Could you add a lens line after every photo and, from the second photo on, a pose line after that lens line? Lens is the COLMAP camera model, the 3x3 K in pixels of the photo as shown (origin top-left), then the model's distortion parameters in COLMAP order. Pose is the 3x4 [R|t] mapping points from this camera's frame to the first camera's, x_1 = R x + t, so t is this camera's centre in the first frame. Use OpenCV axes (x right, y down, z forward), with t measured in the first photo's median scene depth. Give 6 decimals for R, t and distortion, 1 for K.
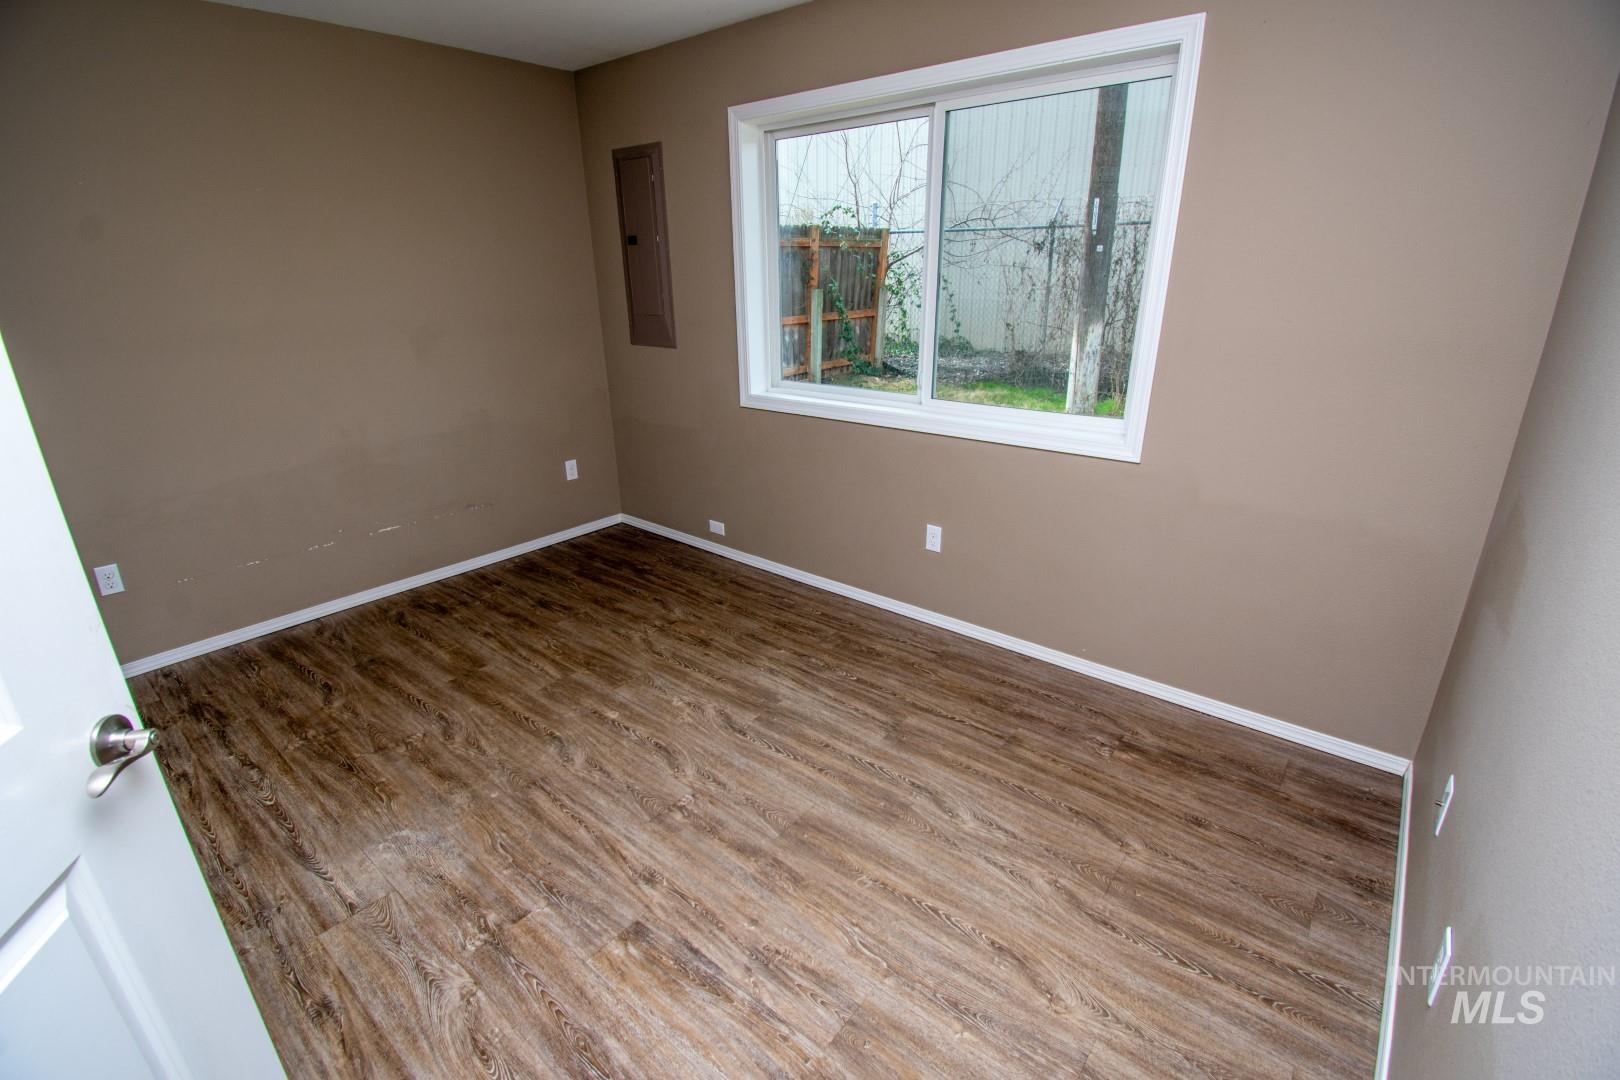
lens RADIAL K [[739.8, 0, 811.2], [0, 739.8, 540.5], [0, 0, 1]] dist [0.003374, -0.000169]
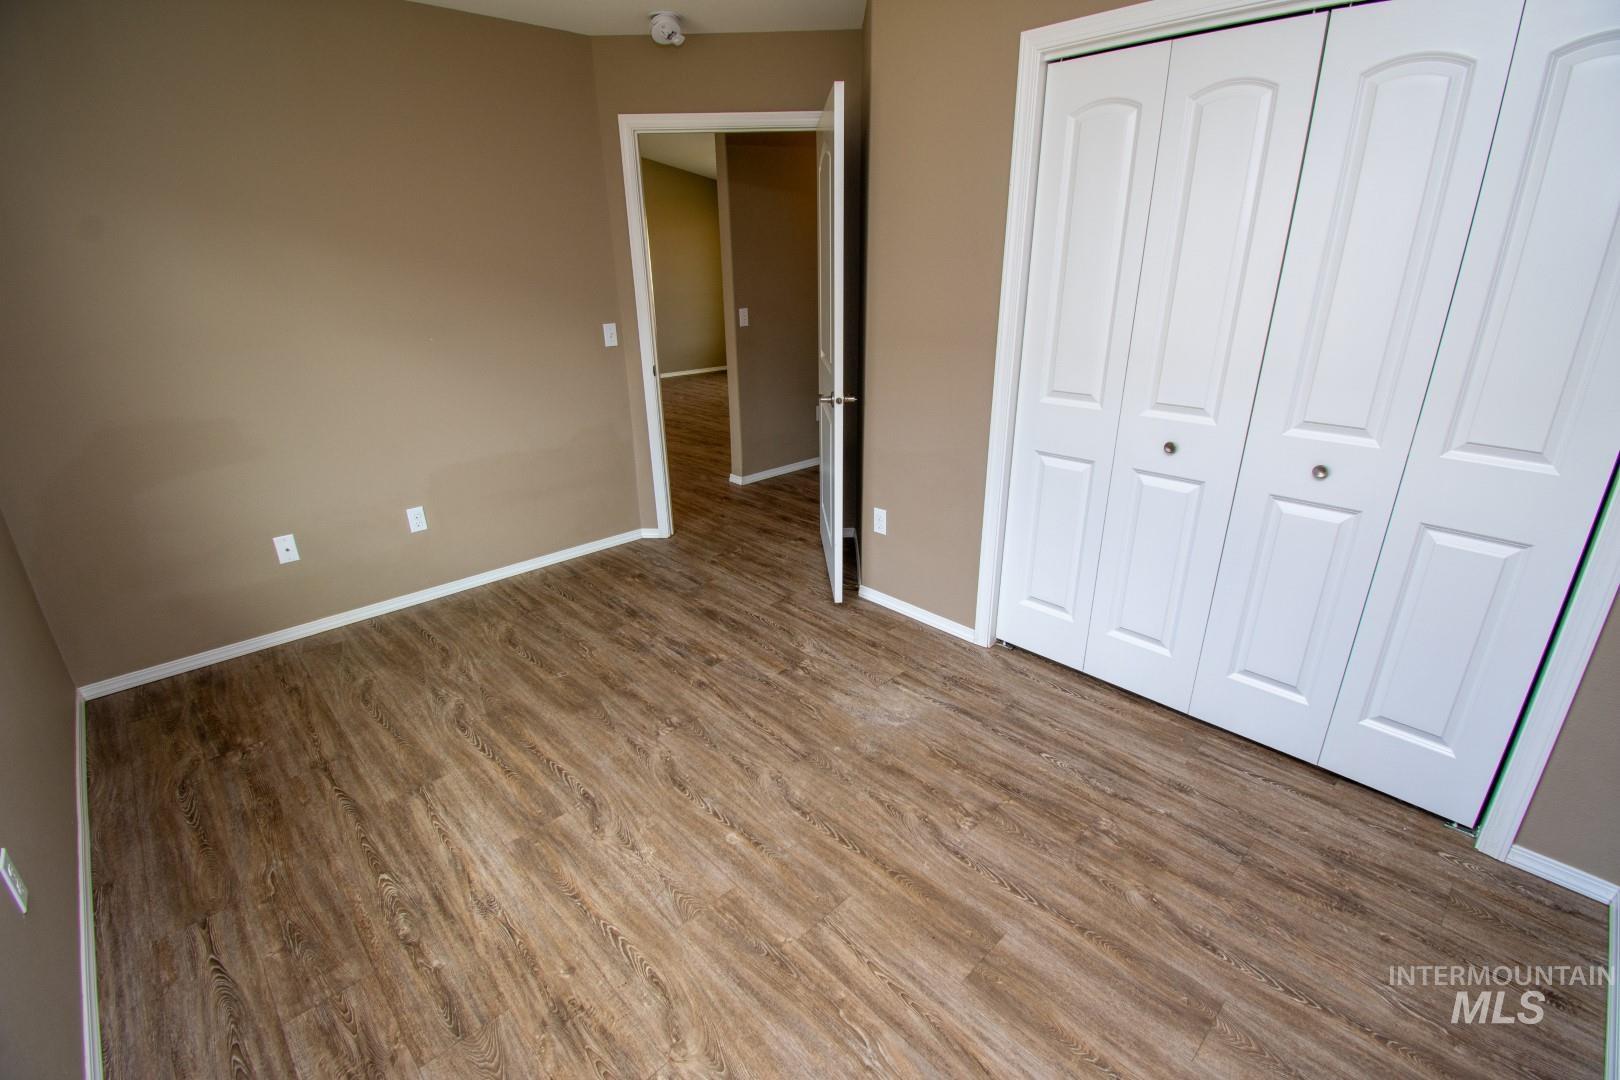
lens RADIAL K [[739.8, 0, 809.8], [0, 739.8, 539.2], [0, 0, 1]] dist [0.003374, -0.000169]
pose [[-0.992692, -0.019312, 0.119120, -0.478539], [0.063205, 0.757683, 0.649555, -0.548569], [-0.102799, 0.652337, -0.750925, 1.511053]]
